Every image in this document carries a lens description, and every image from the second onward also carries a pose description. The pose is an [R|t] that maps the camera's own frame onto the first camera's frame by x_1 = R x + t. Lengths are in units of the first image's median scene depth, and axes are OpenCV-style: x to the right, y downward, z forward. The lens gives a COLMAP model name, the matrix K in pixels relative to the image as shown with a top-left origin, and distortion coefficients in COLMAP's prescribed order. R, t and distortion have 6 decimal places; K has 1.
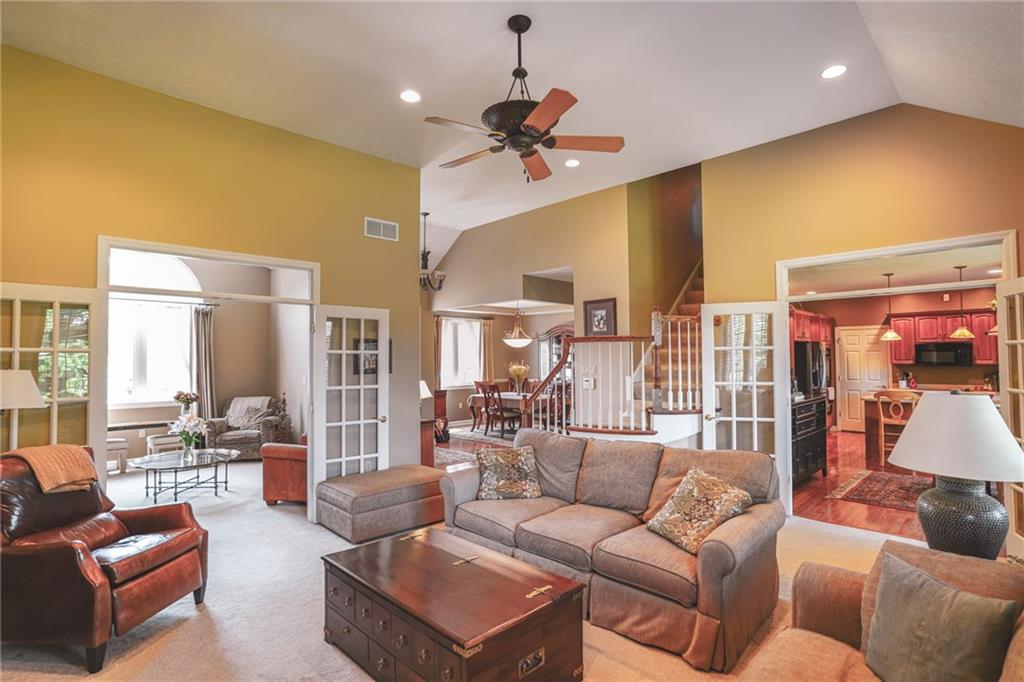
lens RADIAL K [[508.3, 0, 513.0], [0, 508.3, 342.9], [0, 0, 1]] dist [-0.068673, 0.043189]
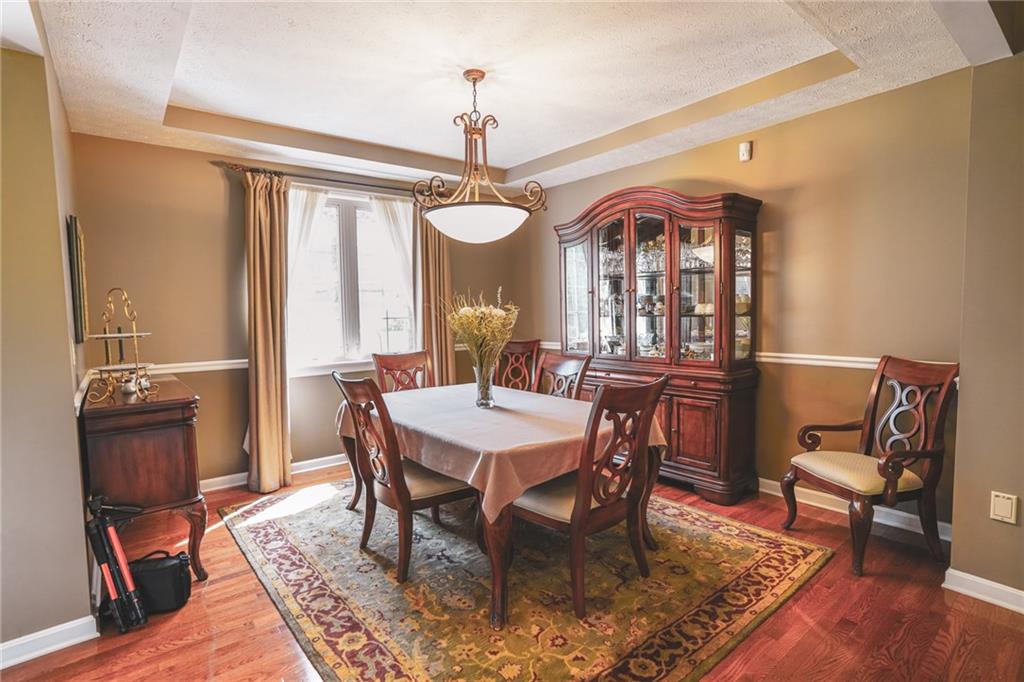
lens RADIAL K [[508.3, 0, 513.0], [0, 508.3, 342.9], [0, 0, 1]] dist [-0.068673, 0.043189]
pose [[0.995835, -0.008000, -0.090825, 0.114083], [0.016609, 0.995393, 0.094433, 0.077981], [0.089651, -0.095548, 0.991379, 1.441581]]
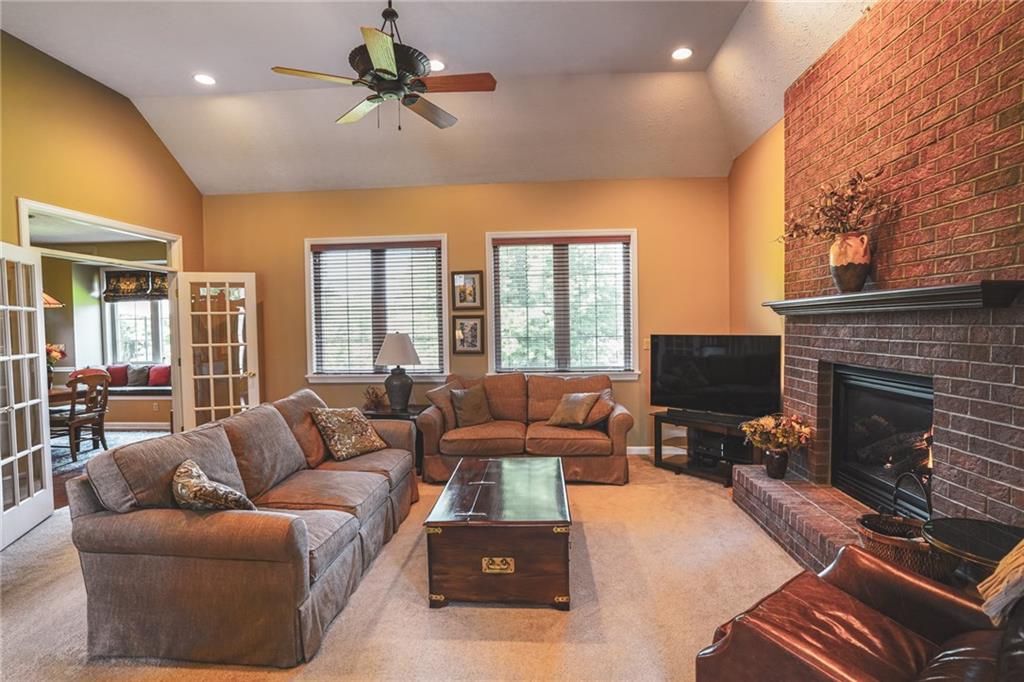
lens RADIAL K [[508.3, 0, 513.0], [0, 508.3, 342.9], [0, 0, 1]] dist [-0.068673, 0.043189]
pose [[-0.670493, -0.008659, 0.741865, -0.533117], [-0.003159, 0.999956, 0.008816, 0.051061], [-0.741909, 0.003567, -0.670491, 0.915189]]
